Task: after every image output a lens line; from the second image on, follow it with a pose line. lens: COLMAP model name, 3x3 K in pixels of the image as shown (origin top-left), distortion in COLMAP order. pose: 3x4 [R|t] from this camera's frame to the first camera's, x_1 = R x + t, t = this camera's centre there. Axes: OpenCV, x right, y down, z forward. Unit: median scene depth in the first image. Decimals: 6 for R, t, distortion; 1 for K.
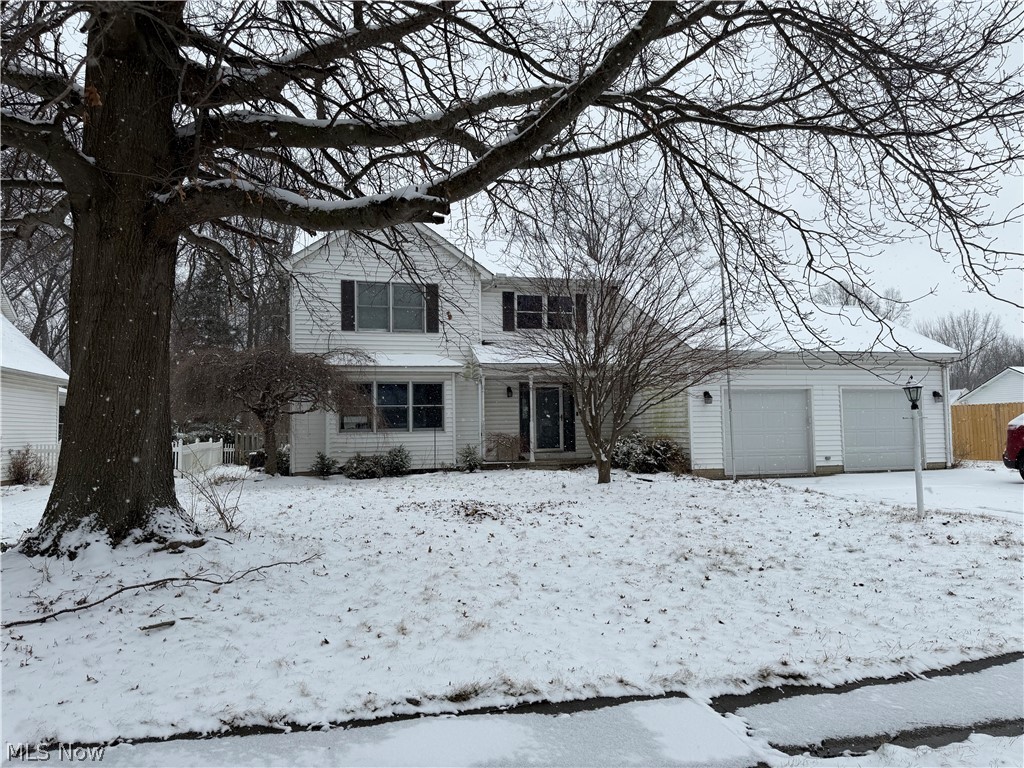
lens RADIAL K [[714.3, 0, 518.4], [0, 714.3, 384.2], [0, 0, 1]] dist [0.060561, -0.058911]
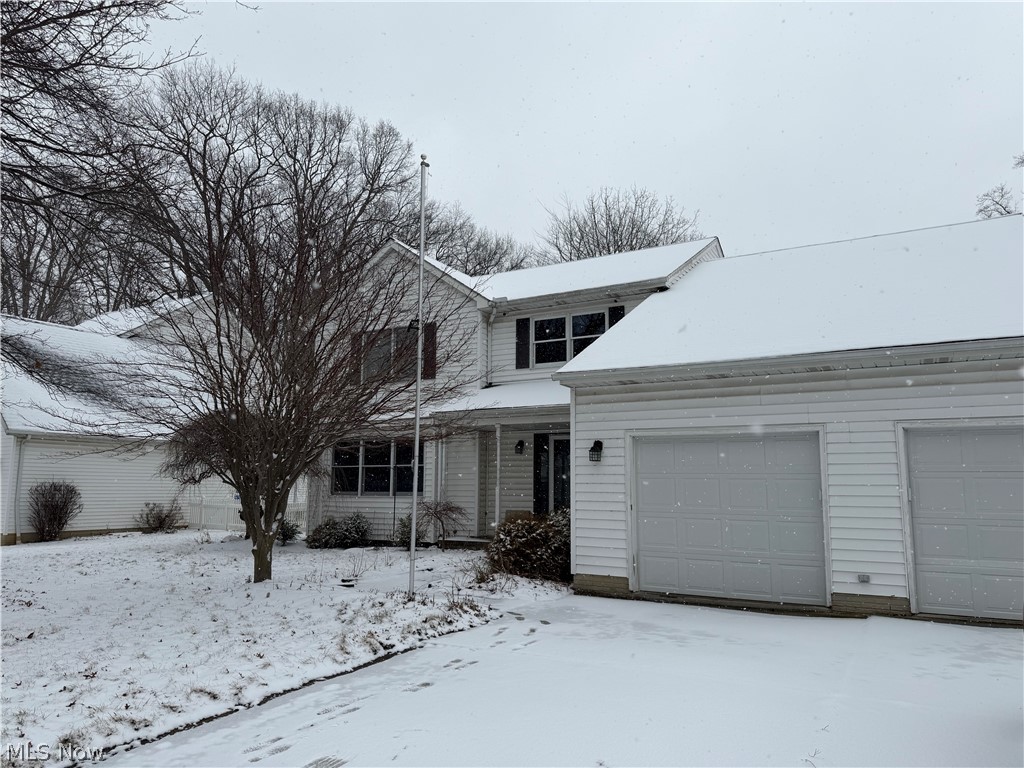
lens RADIAL K [[714.3, 0, 510.6], [0, 714.3, 383.7], [0, 0, 1]] dist [0.060561, -0.058911]
pose [[0.717322, -0.080824, -0.692038, 1.085972], [0.026429, 0.995690, -0.088893, 0.023433], [0.696241, 0.045475, 0.716367, 0.908857]]
